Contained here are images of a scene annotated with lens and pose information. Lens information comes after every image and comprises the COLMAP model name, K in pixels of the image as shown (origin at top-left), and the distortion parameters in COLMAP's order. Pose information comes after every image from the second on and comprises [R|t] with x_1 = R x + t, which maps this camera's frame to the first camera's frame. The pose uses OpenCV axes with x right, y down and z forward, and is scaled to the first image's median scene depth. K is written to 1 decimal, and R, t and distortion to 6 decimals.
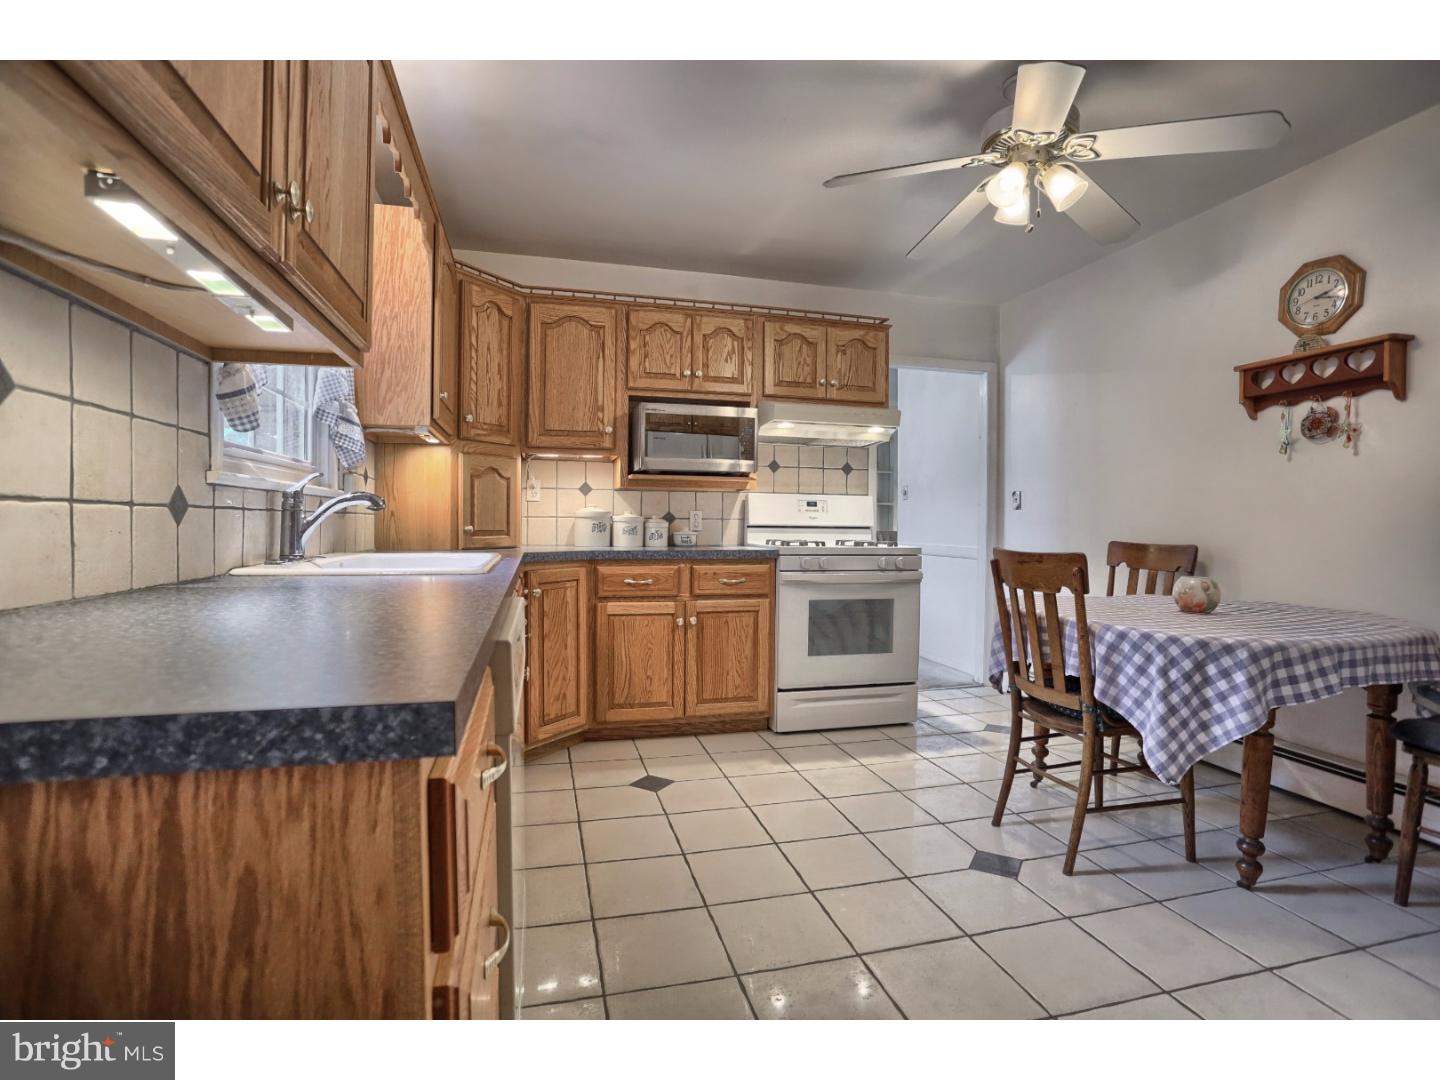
lens RADIAL K [[688.7, 0, 722.6], [0, 688.7, 536.0], [0, 0, 1]] dist [-0.053377, 0.005340]
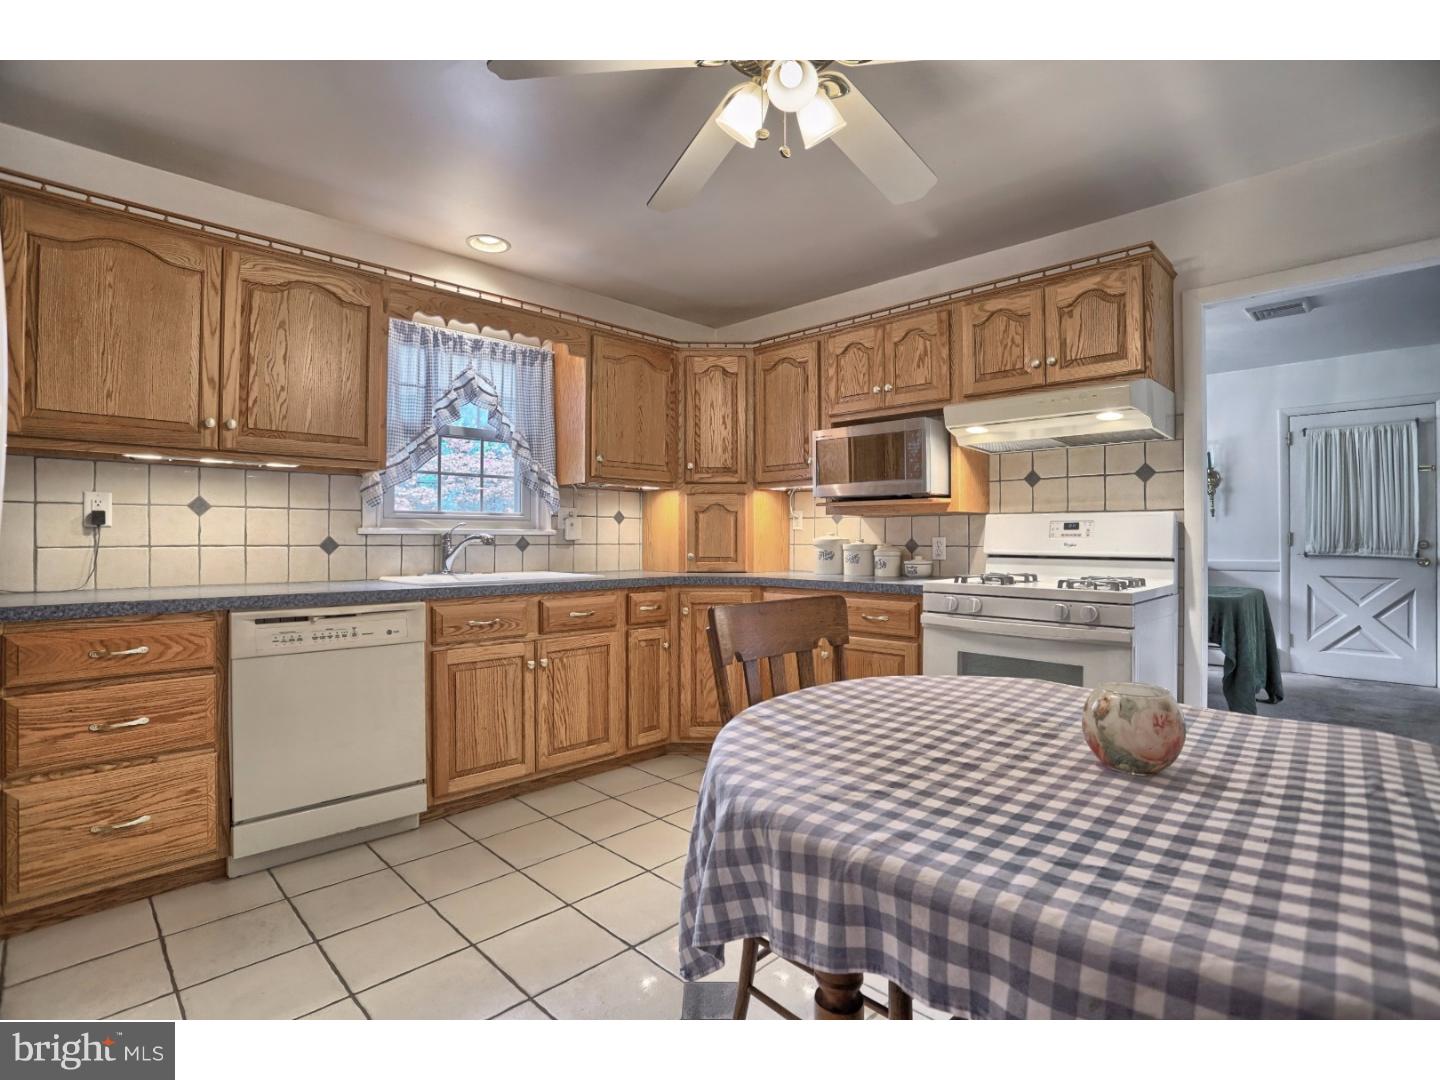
lens RADIAL K [[688.7, 0, 712.5], [0, 688.7, 537.6], [0, 0, 1]] dist [-0.053377, 0.005340]
pose [[0.513850, -0.007589, -0.857847, 0.631494], [-0.013425, 0.999767, -0.016886, -0.019334], [0.857775, 0.020193, 0.513628, 0.344930]]
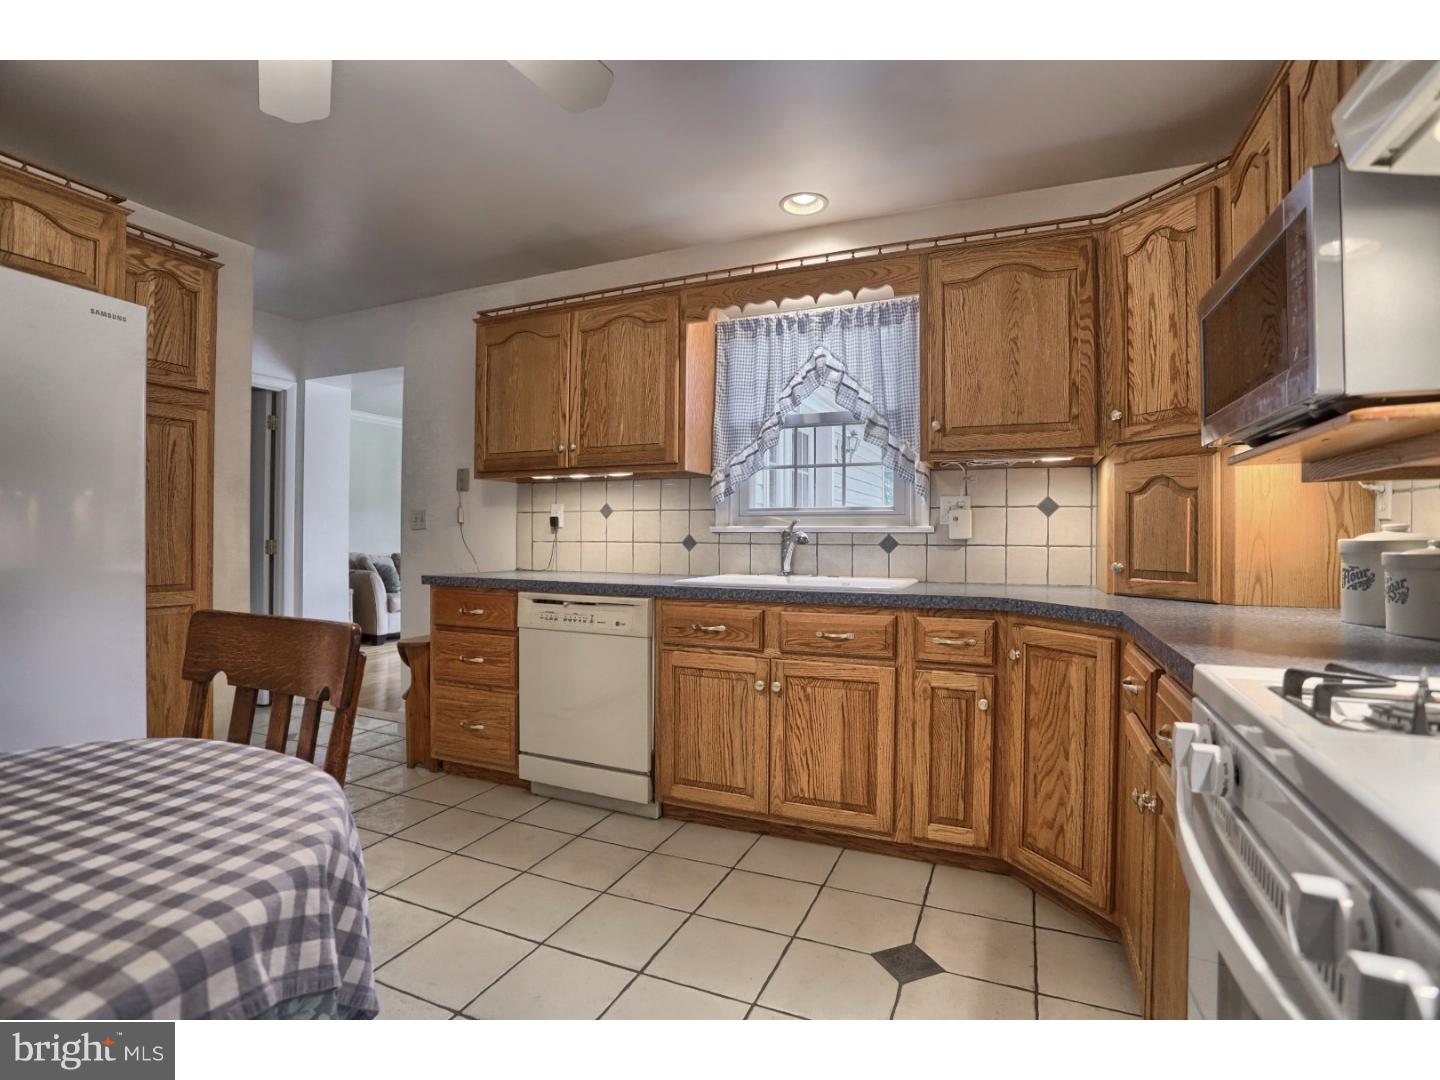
lens RADIAL K [[688.7, 0, 717.3], [0, 688.7, 538.1], [0, 0, 1]] dist [-0.053377, 0.005340]
pose [[-0.596232, -0.004166, -0.802802, 0.405001], [-0.022393, 0.999684, 0.011443, -0.034869], [0.802500, 0.024799, -0.596136, 0.956022]]
